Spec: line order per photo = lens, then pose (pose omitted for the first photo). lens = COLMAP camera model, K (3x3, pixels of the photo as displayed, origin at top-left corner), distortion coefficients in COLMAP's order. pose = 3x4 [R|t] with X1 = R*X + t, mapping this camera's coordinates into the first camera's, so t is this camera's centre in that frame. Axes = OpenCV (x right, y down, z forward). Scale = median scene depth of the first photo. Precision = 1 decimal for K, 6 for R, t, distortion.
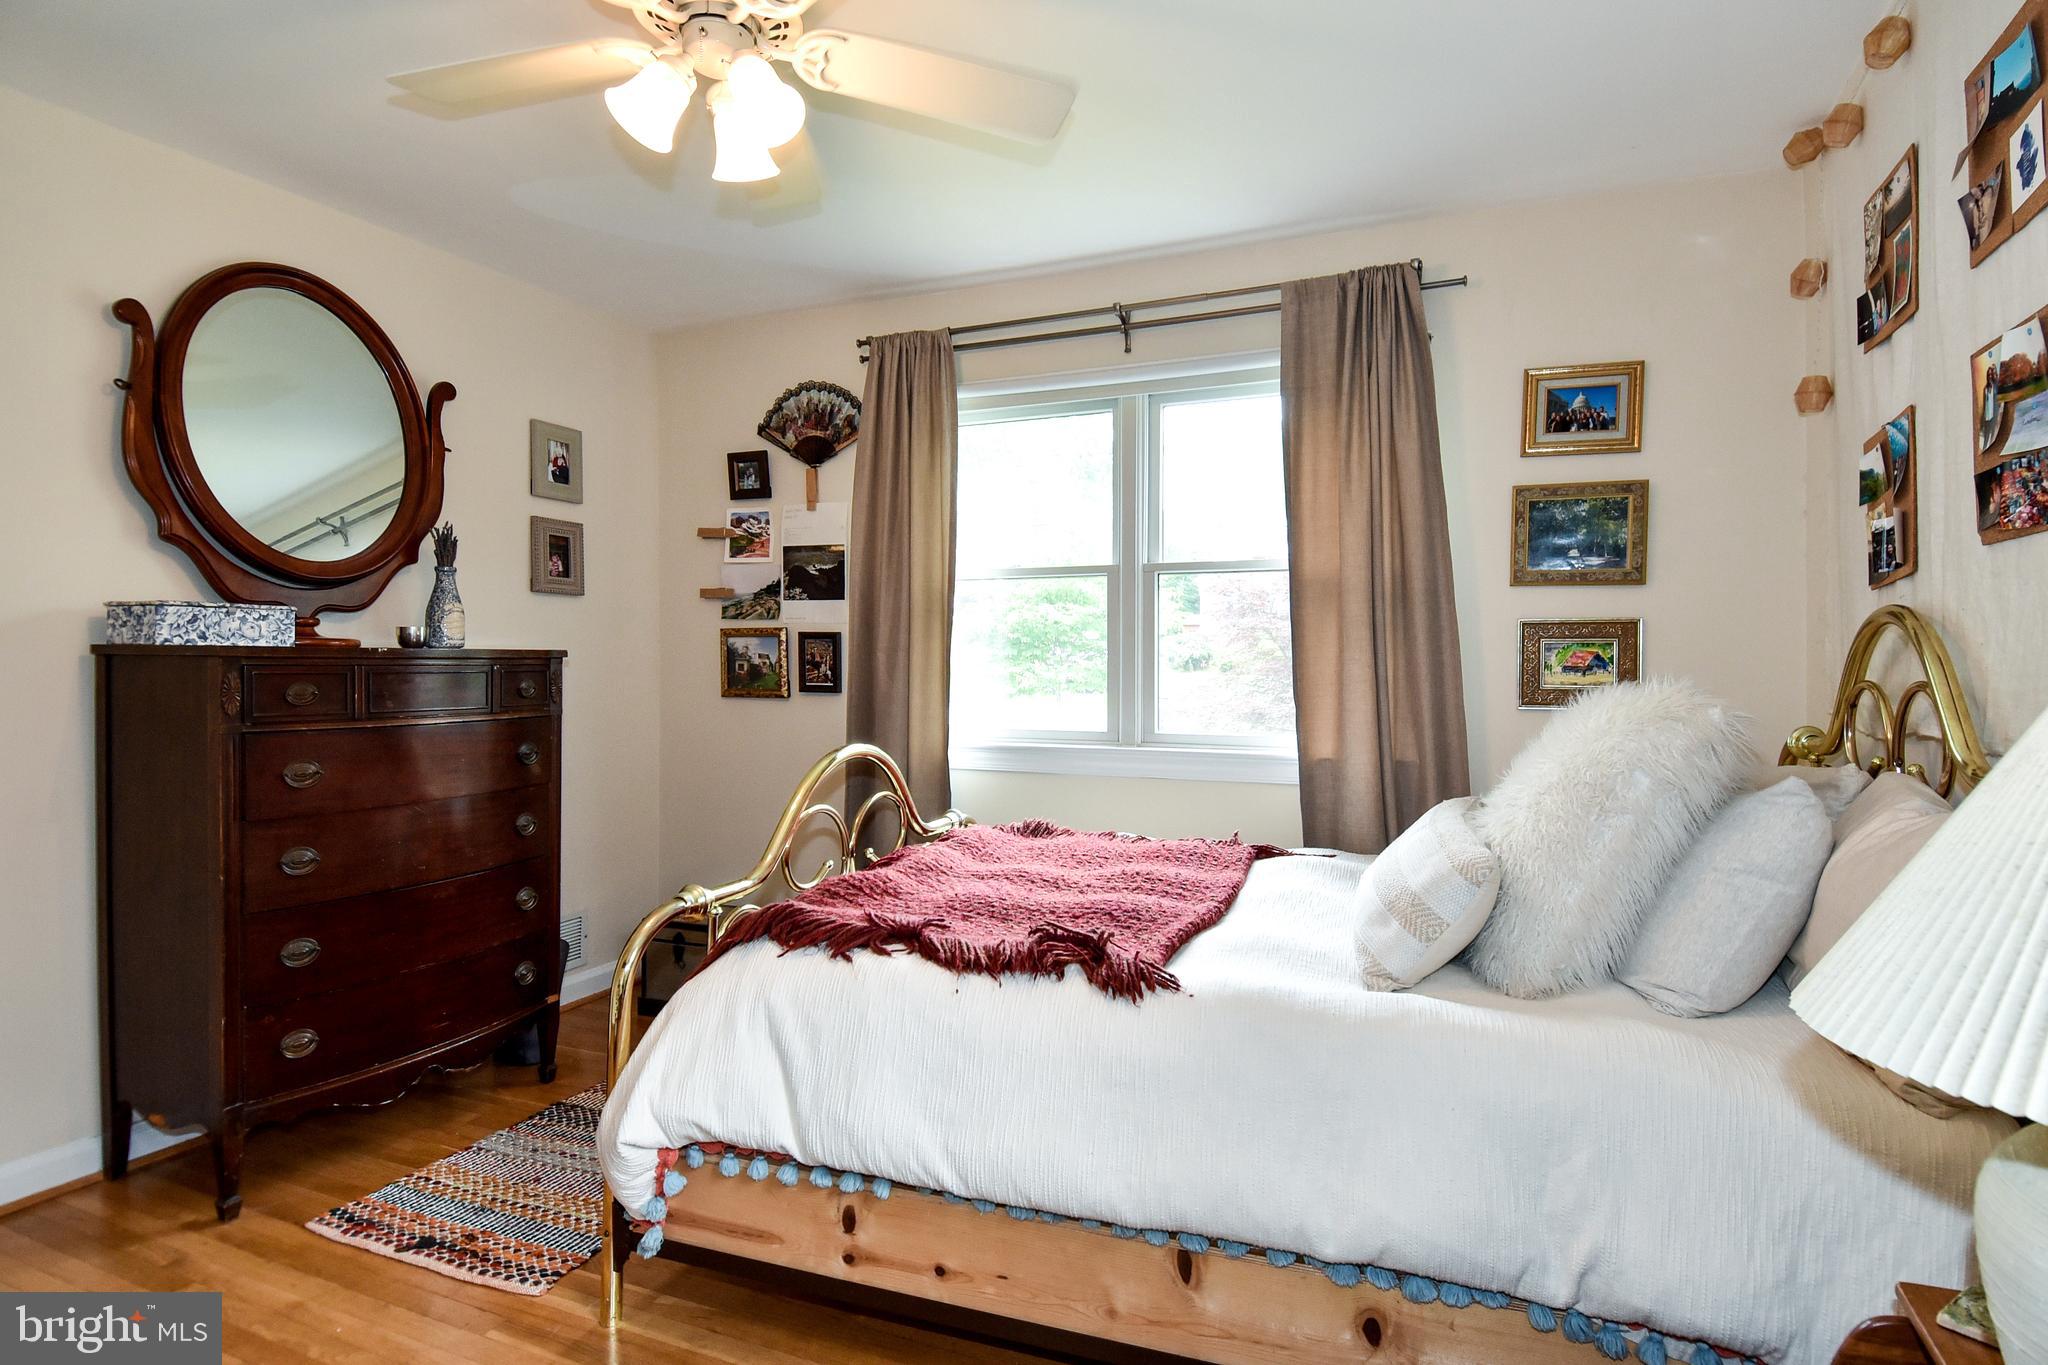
lens RADIAL K [[1102.1, 0, 1047.5], [0, 1102.1, 661.5], [0, 0, 1]] dist [0.044891, -0.053636]
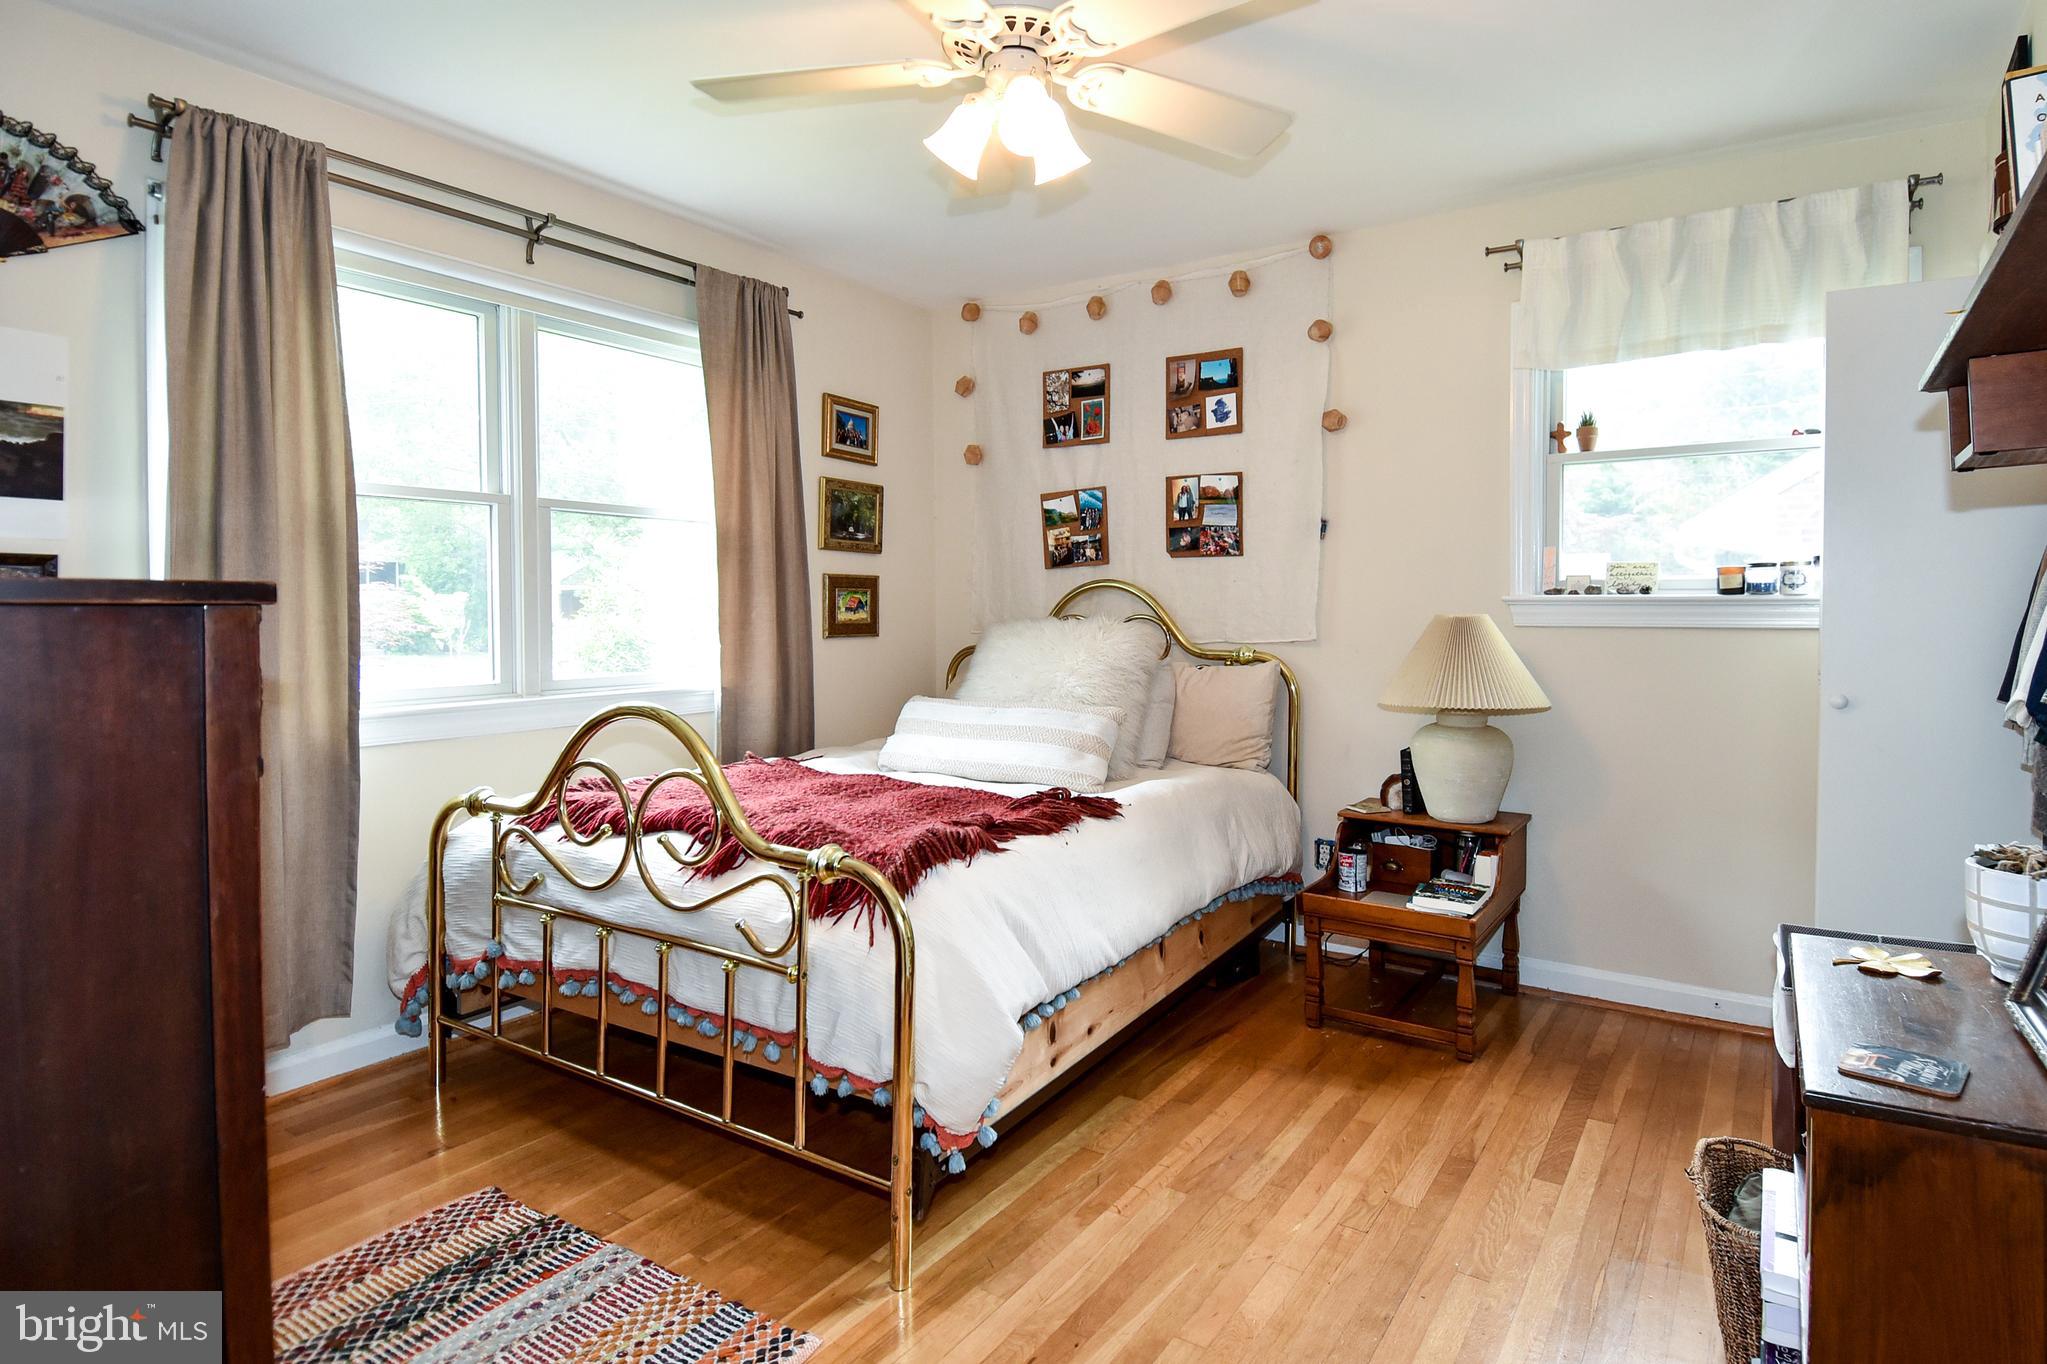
lens RADIAL K [[1101.6, 0, 1047.0], [0, 1101.6, 661.0], [0, 0, 1]] dist [0.044891, -0.053636]
pose [[0.170212, -0.054954, 0.983874, -0.870904], [-0.008686, 0.998321, 0.057263, -0.010425], [-0.985369, -0.018293, 0.169449, 0.473396]]
